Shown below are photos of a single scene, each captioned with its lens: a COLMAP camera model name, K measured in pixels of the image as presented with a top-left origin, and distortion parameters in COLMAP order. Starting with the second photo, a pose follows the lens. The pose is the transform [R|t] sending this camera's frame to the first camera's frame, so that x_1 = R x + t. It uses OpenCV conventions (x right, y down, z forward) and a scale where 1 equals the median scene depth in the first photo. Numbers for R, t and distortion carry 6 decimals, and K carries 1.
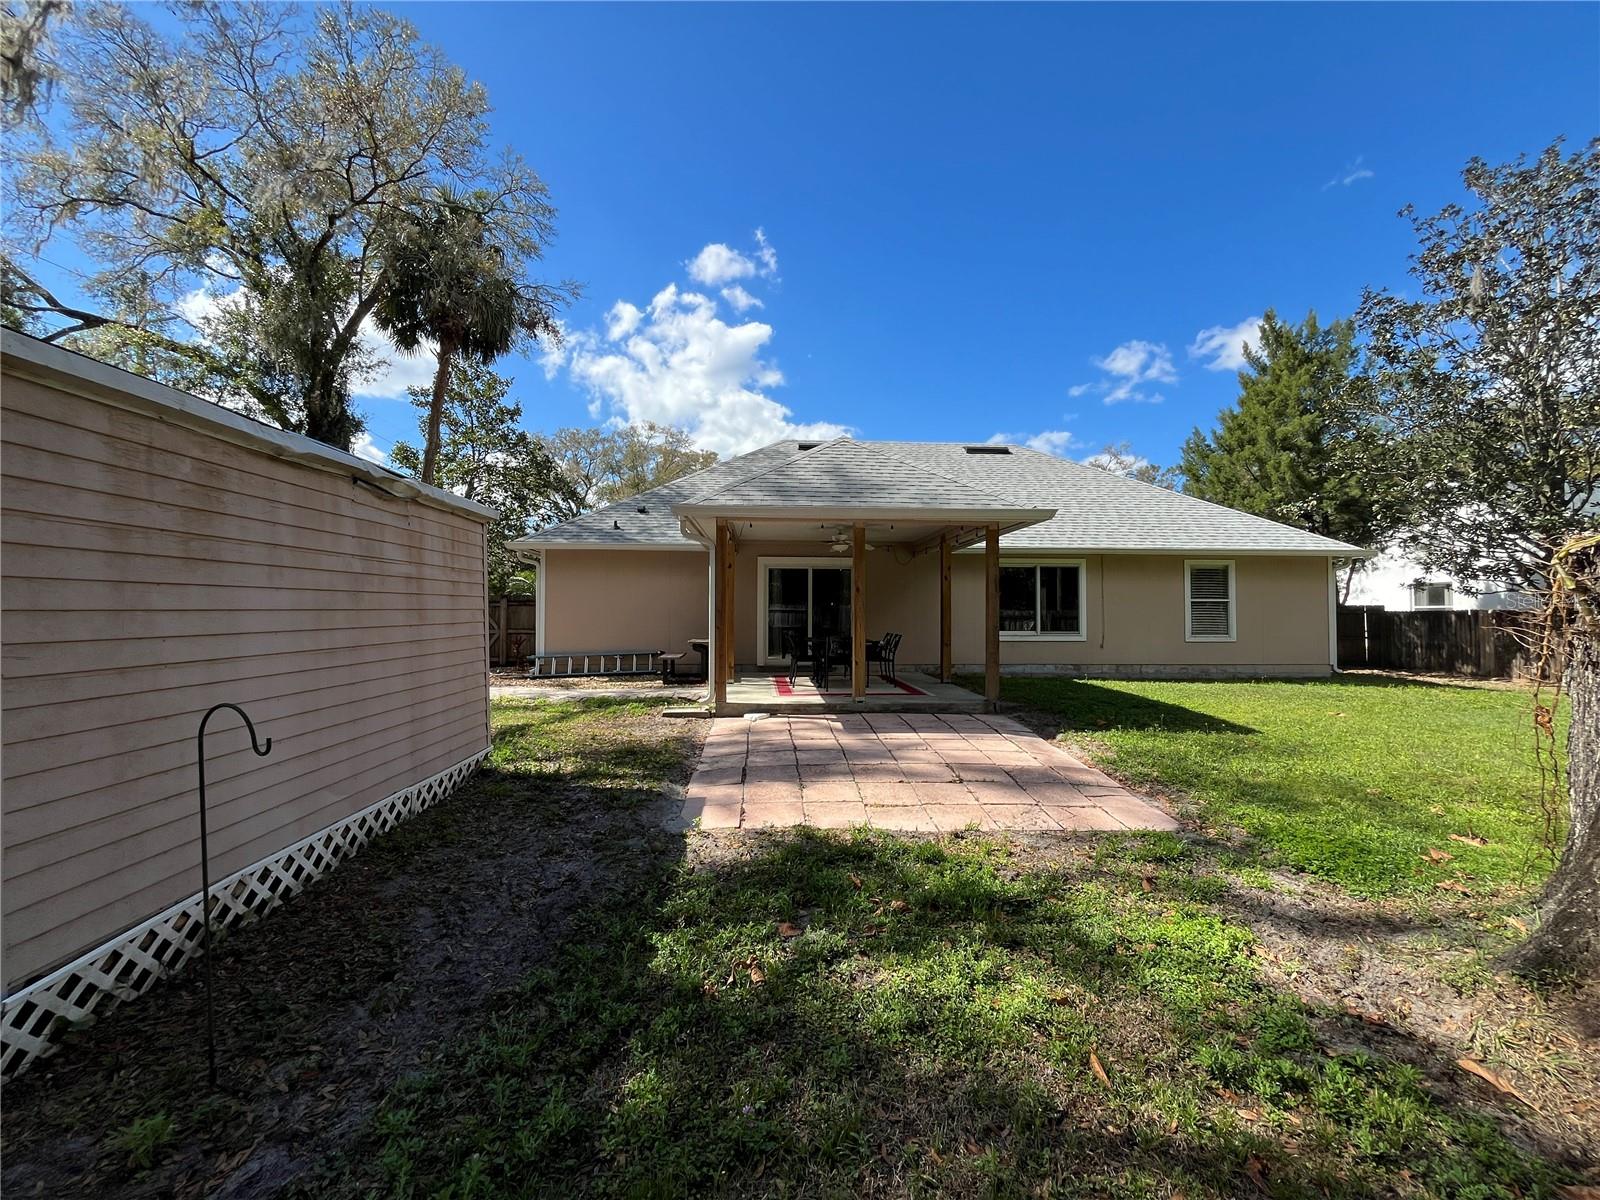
lens RADIAL K [[645.1, 0, 800.0], [0, 645.1, 600.0], [0, 0, 1]] dist [-0.002349, -0.000296]
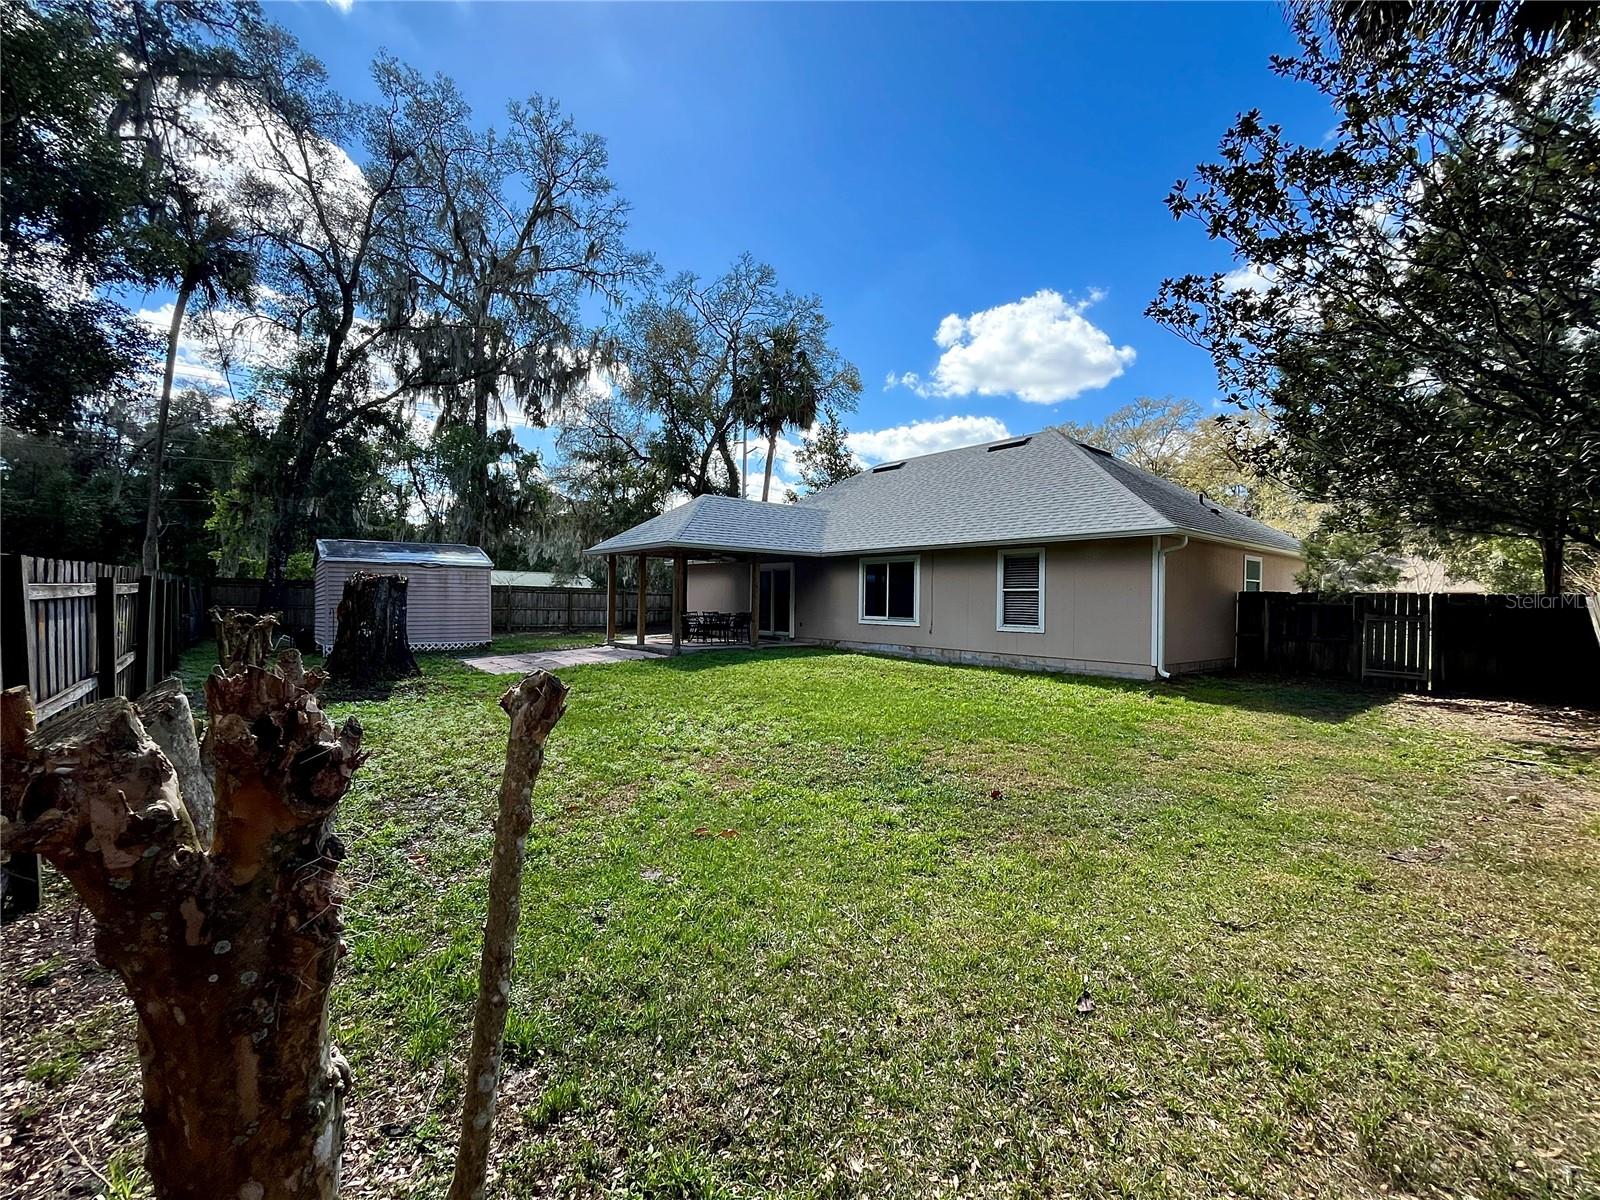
lens RADIAL K [[645.1, 0, 800.0], [0, 645.1, 600.0], [0, 0, 1]] dist [-0.002349, -0.000296]
pose [[0.606491, 0.009307, -0.795036, 1.220238], [0.010661, 0.999746, 0.019837, -0.007807], [0.795019, -0.020506, 0.606238, 0.131408]]
